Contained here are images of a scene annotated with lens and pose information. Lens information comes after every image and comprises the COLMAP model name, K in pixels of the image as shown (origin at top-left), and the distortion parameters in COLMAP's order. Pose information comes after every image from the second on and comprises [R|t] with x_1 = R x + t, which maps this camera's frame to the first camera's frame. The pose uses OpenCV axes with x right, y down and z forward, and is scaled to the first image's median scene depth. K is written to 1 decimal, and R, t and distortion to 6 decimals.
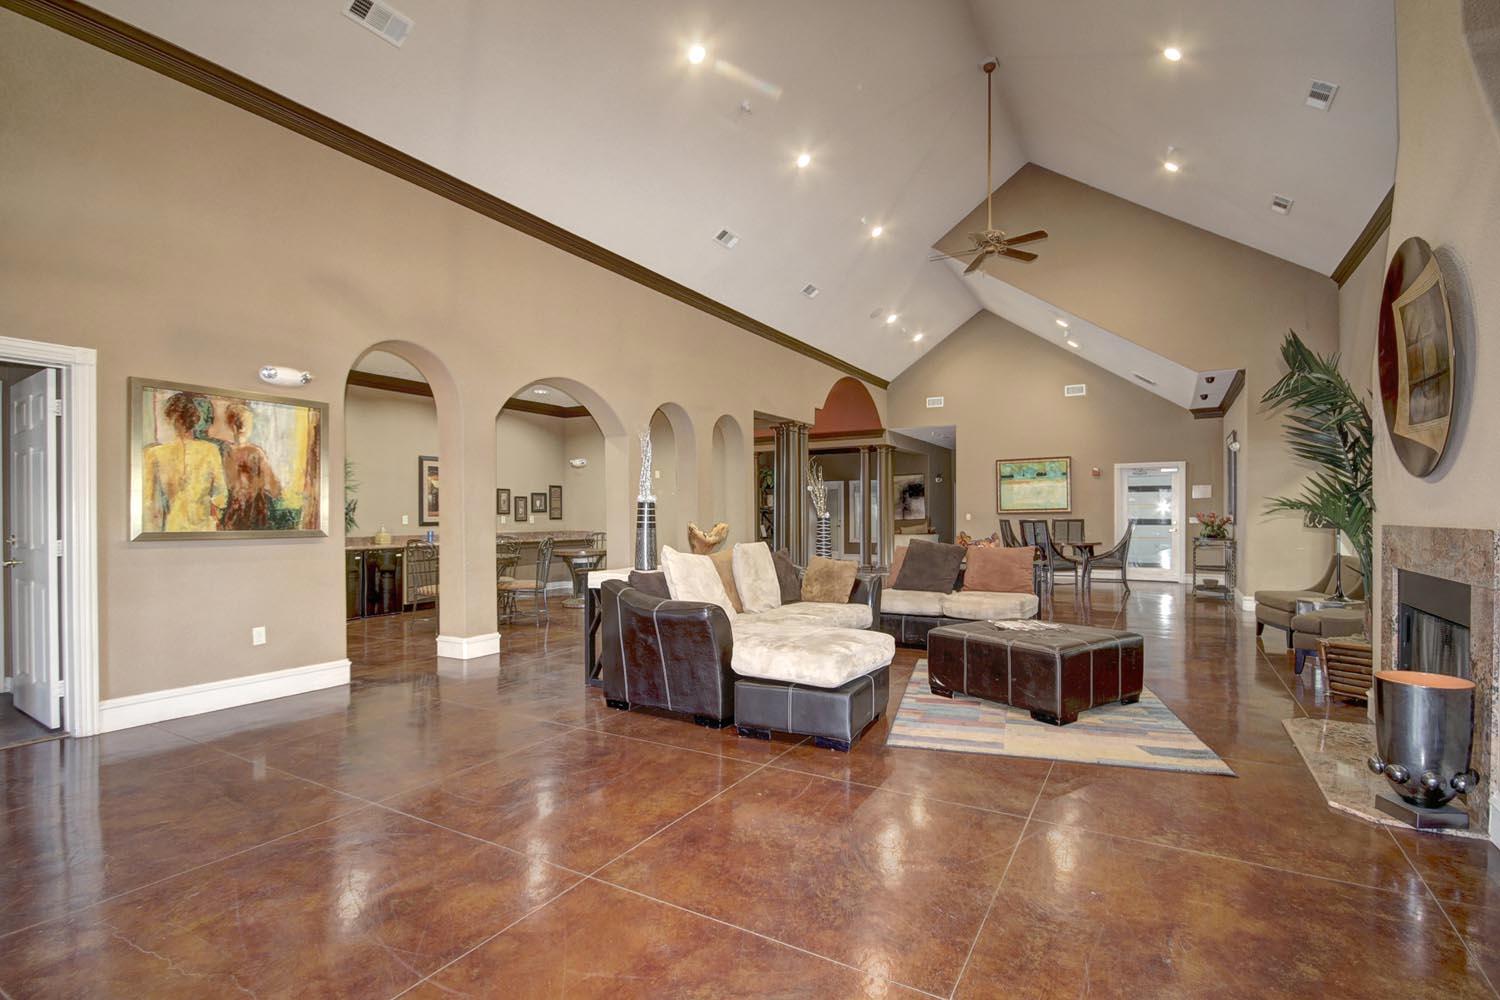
lens RADIAL K [[704.3, 0, 757.3], [0, 704.3, 515.5], [0, 0, 1]] dist [0.000286, 0.000101]
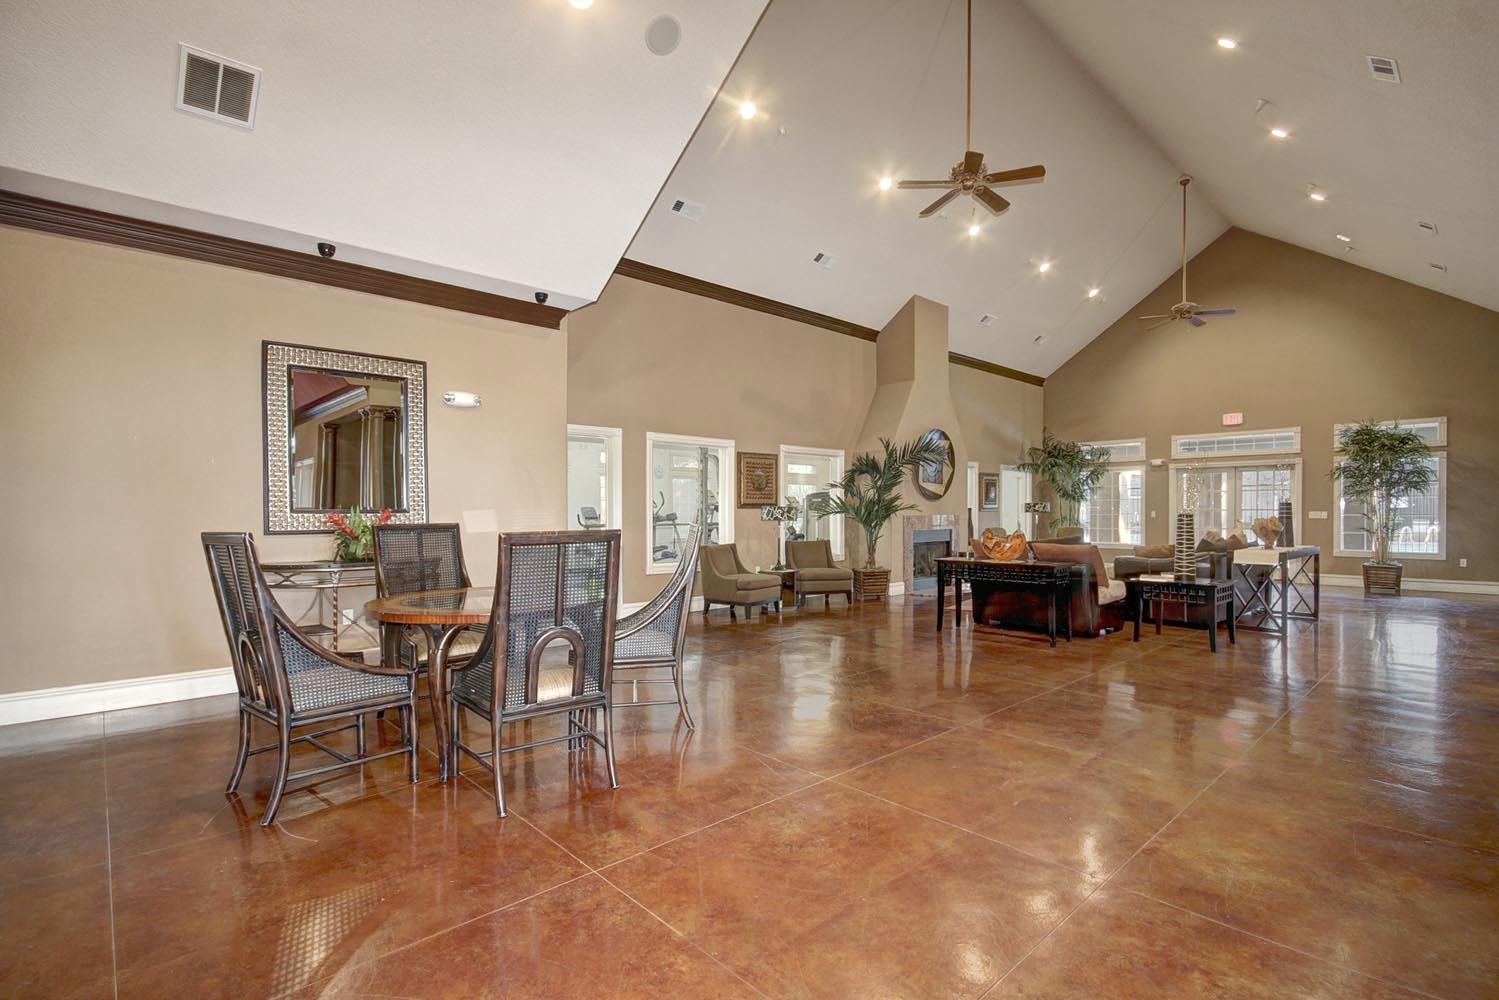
lens RADIAL K [[703.9, 0, 756.8], [0, 703.9, 515.5], [0, 0, 1]] dist [0.000286, 0.000101]
pose [[-0.957297, -0.002684, 0.289093, 0.207934], [0.000209, 0.999950, 0.009976, -0.004362], [-0.289105, 0.009610, -0.957249, 1.157114]]
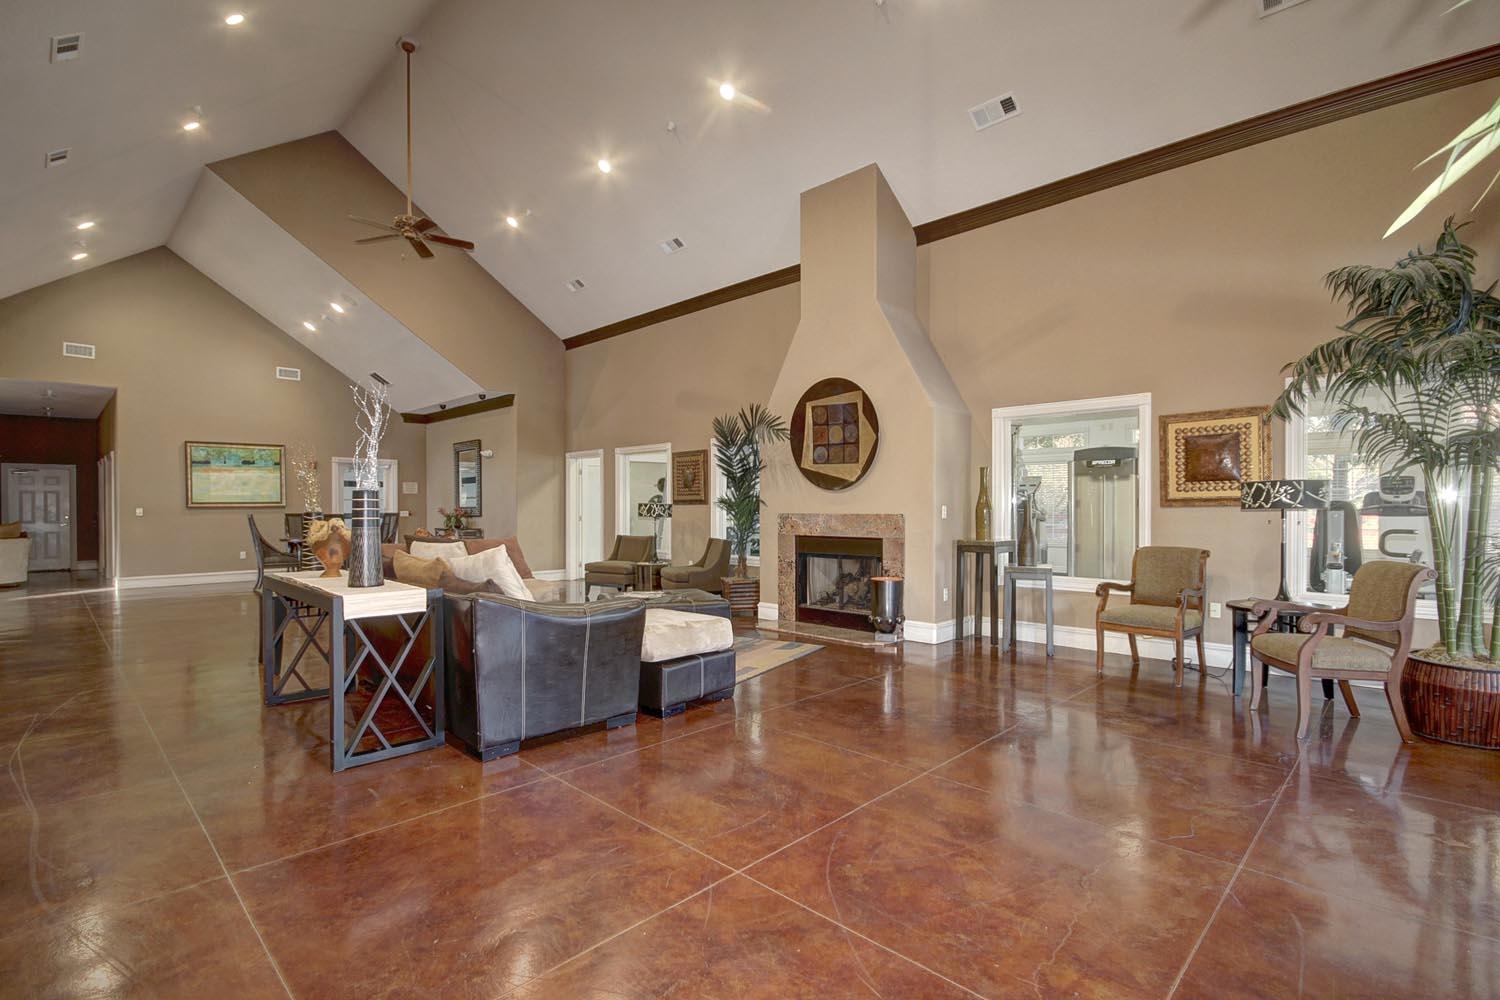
lens RADIAL K [[704.3, 0, 757.3], [0, 704.3, 515.5], [0, 0, 1]] dist [0.000286, 0.000101]
pose [[0.244011, -0.011992, 0.969698, -0.308043], [0.002971, 0.999928, 0.011619, -0.000847], [-0.969768, 0.000046, 0.244029, 0.184751]]
